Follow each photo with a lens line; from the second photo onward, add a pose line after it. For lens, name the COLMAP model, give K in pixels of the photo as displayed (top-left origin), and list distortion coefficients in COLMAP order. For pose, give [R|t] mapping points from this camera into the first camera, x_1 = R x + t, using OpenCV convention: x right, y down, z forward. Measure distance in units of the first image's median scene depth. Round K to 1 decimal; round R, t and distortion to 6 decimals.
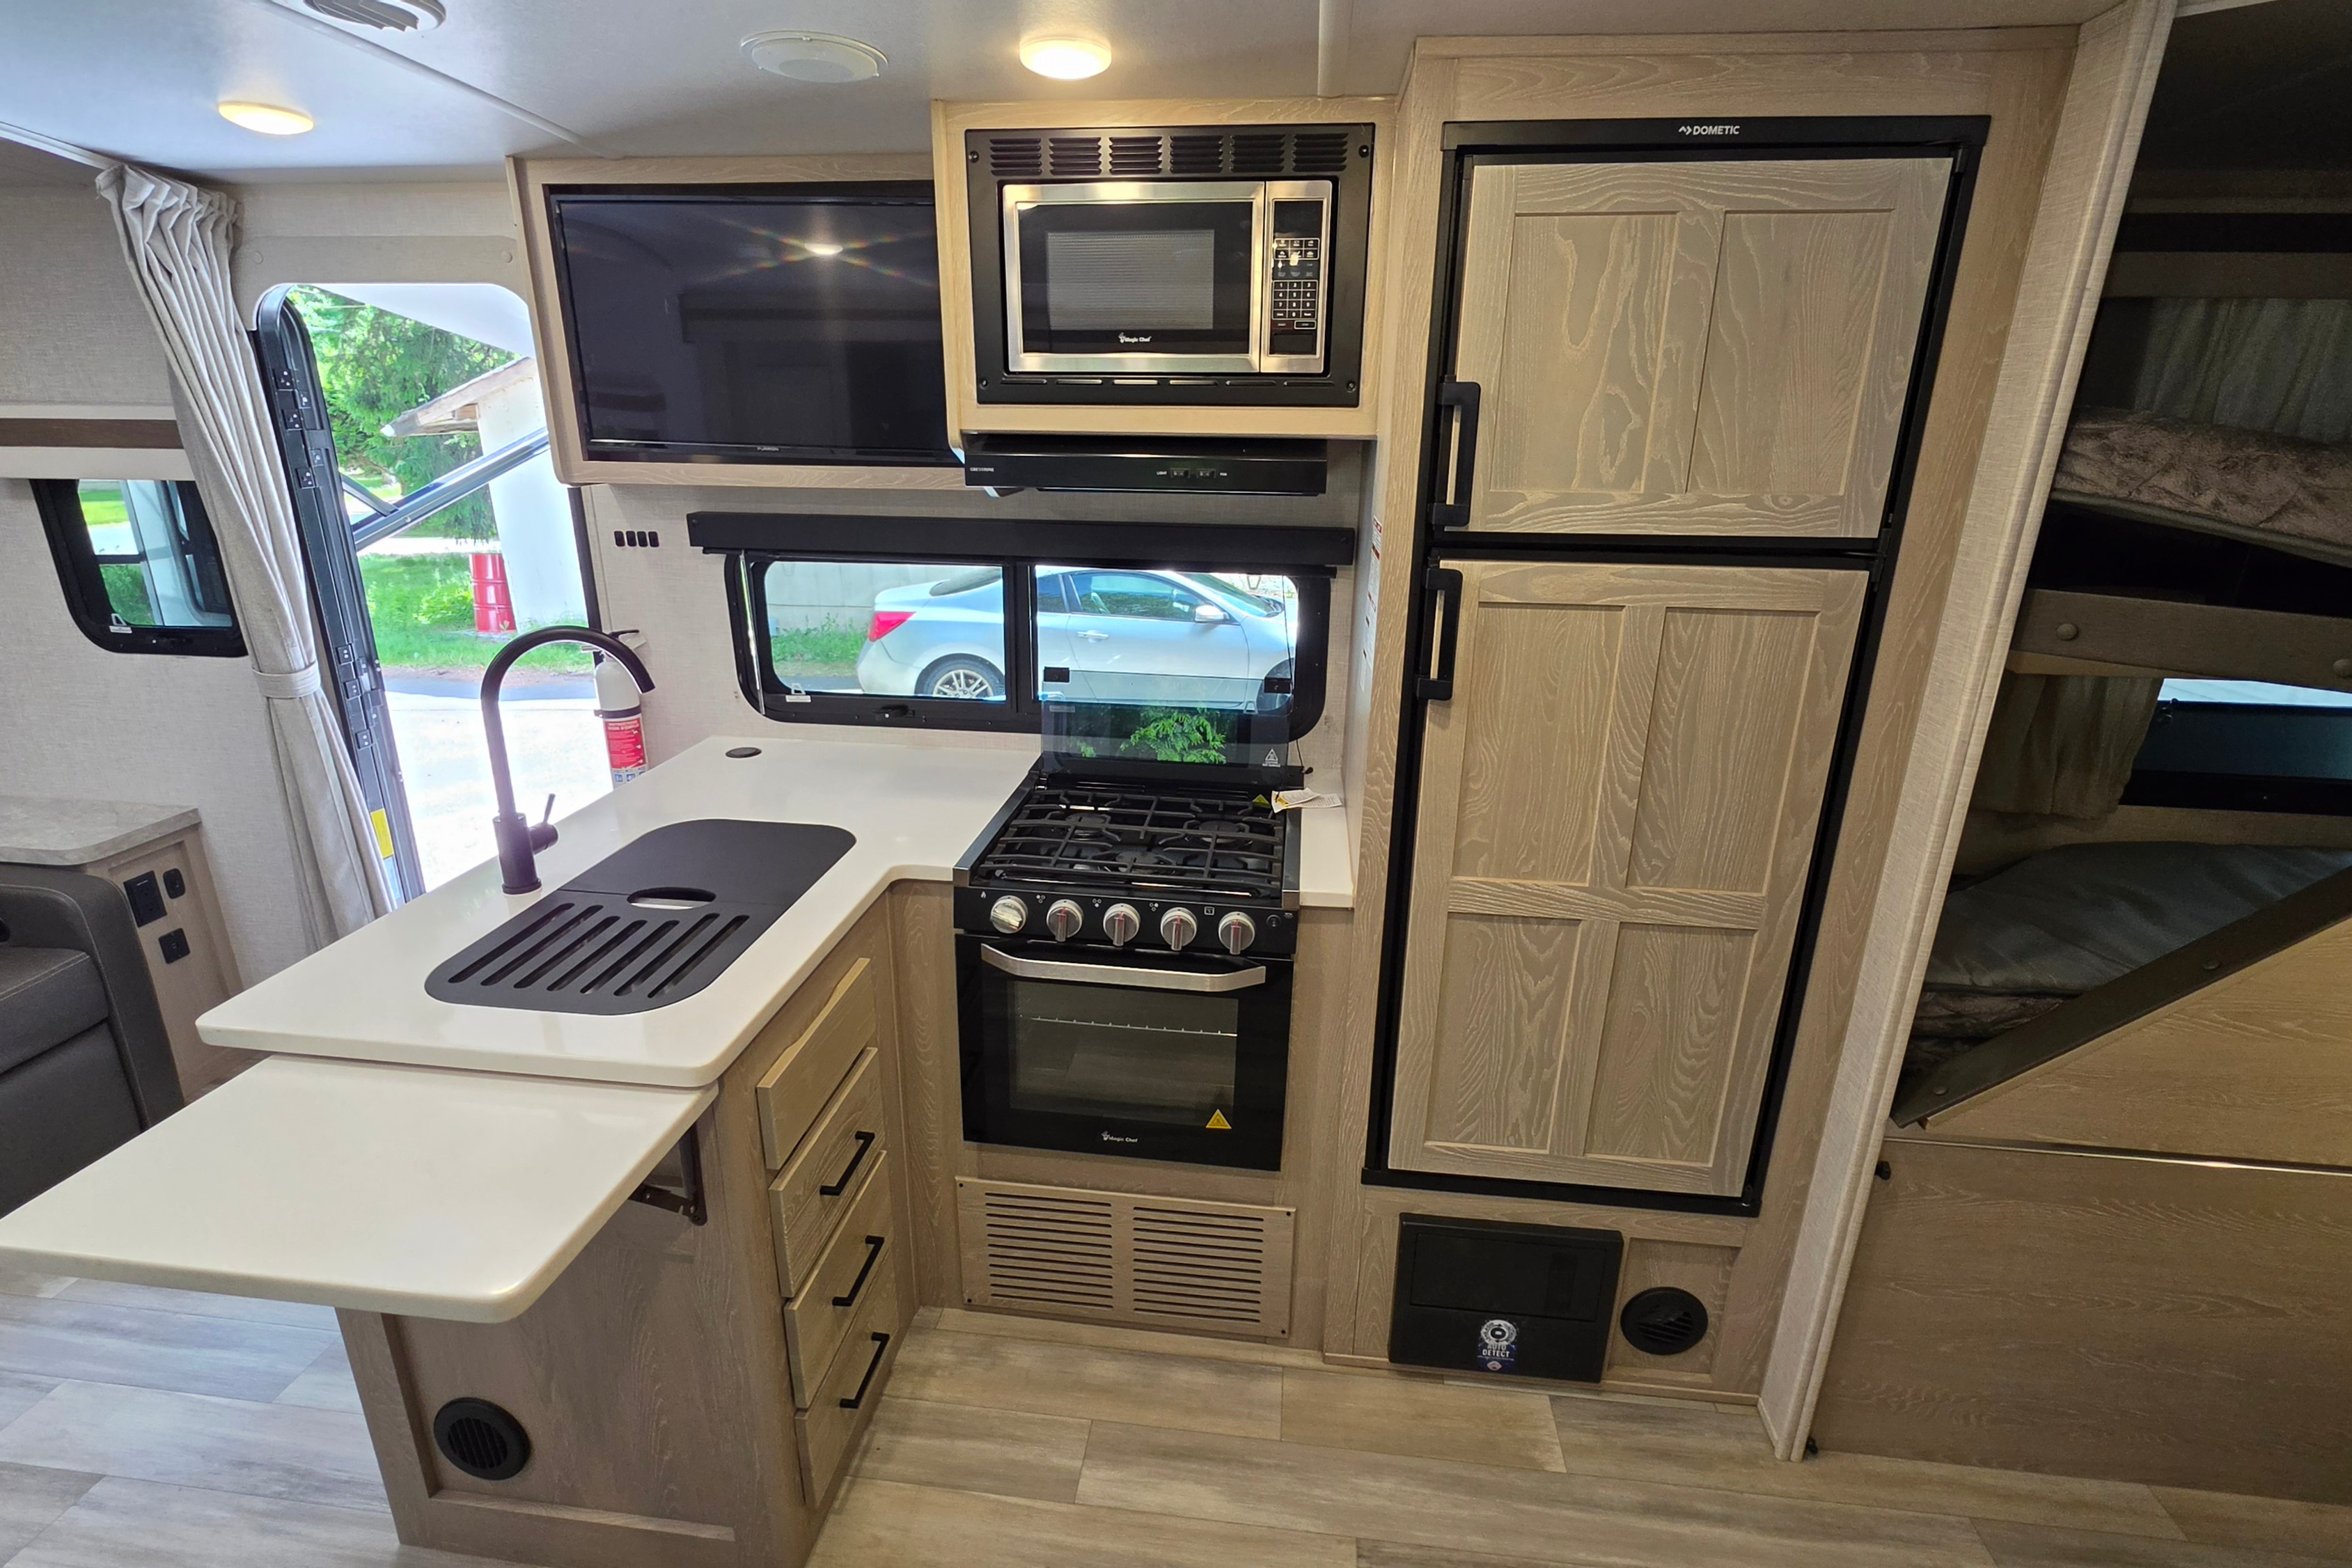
lens RADIAL K [[1115.7, 0, 1176.0], [0, 1115.7, 784.0], [0, 0, 1]] dist [0.003222, -0.001219]
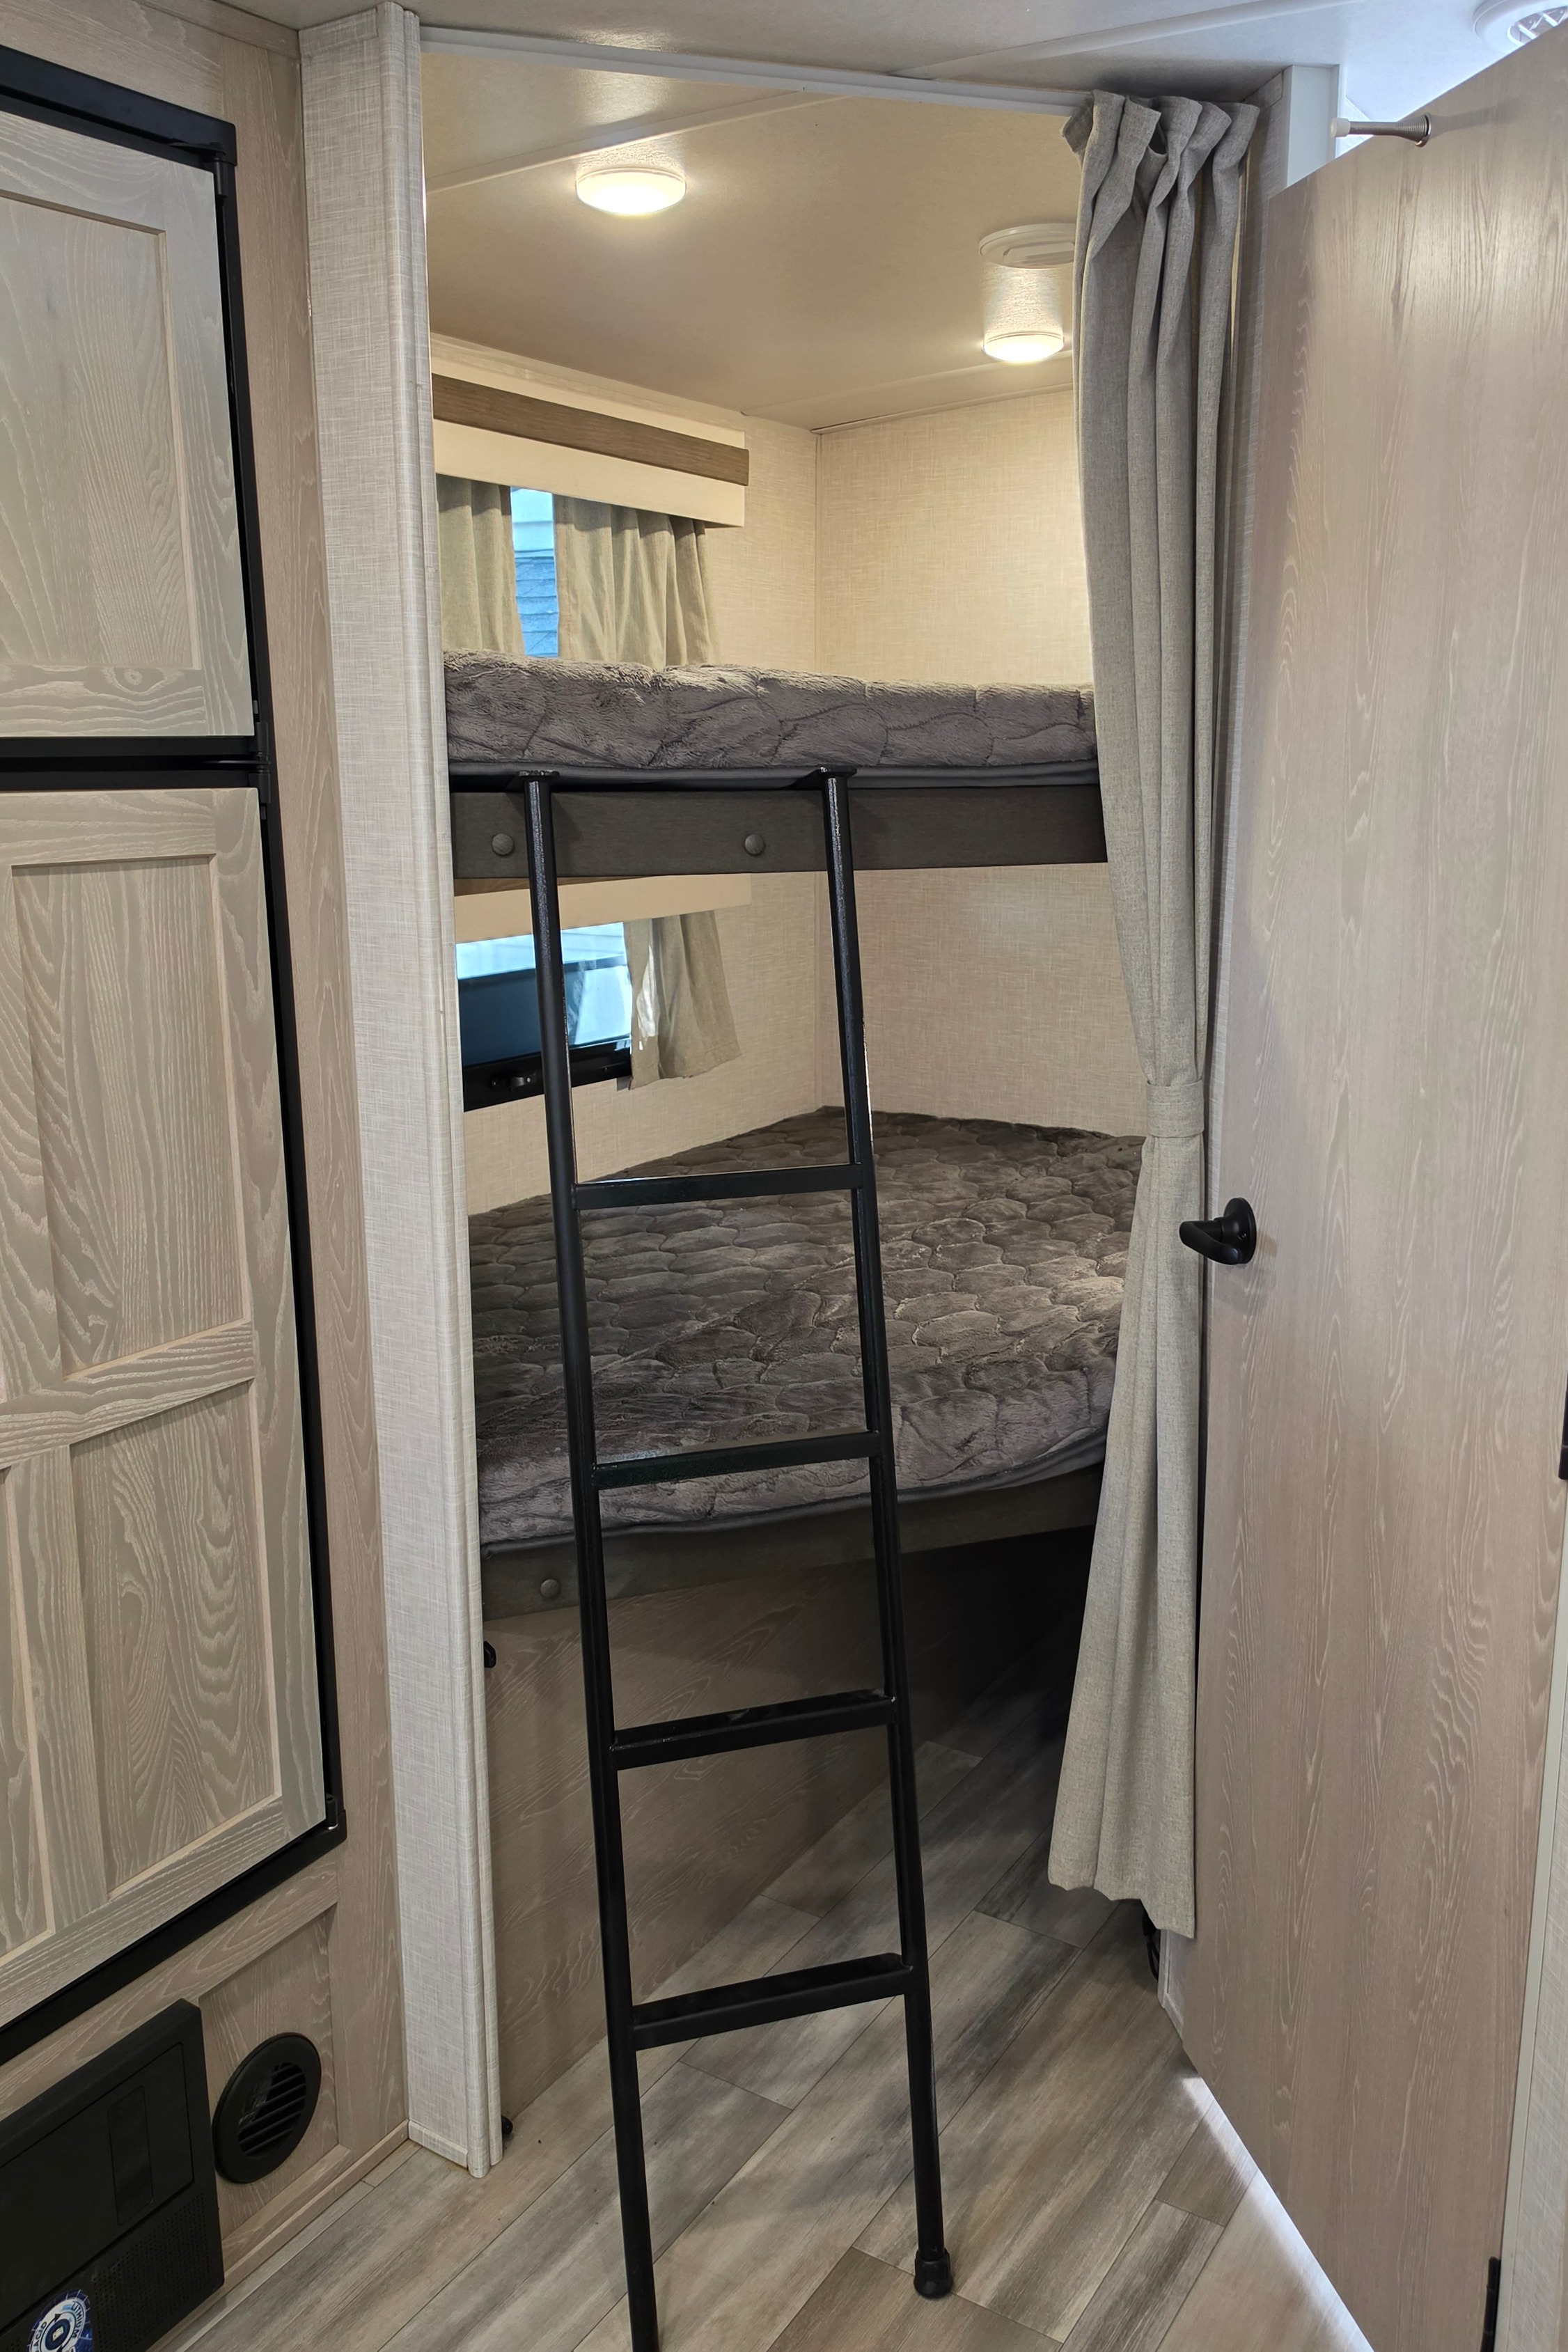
lens RADIAL K [[1953.1, 0, 784.0], [0, 1953.1, 1176.0], [0, 0, 1]] dist [0.138882, -0.239391]
pose [[0.425283, -0.210147, 0.880325, -0.292066], [0.289133, 0.953247, 0.087875, 0.013611], [-0.857634, 0.217160, 0.466160, 0.222283]]
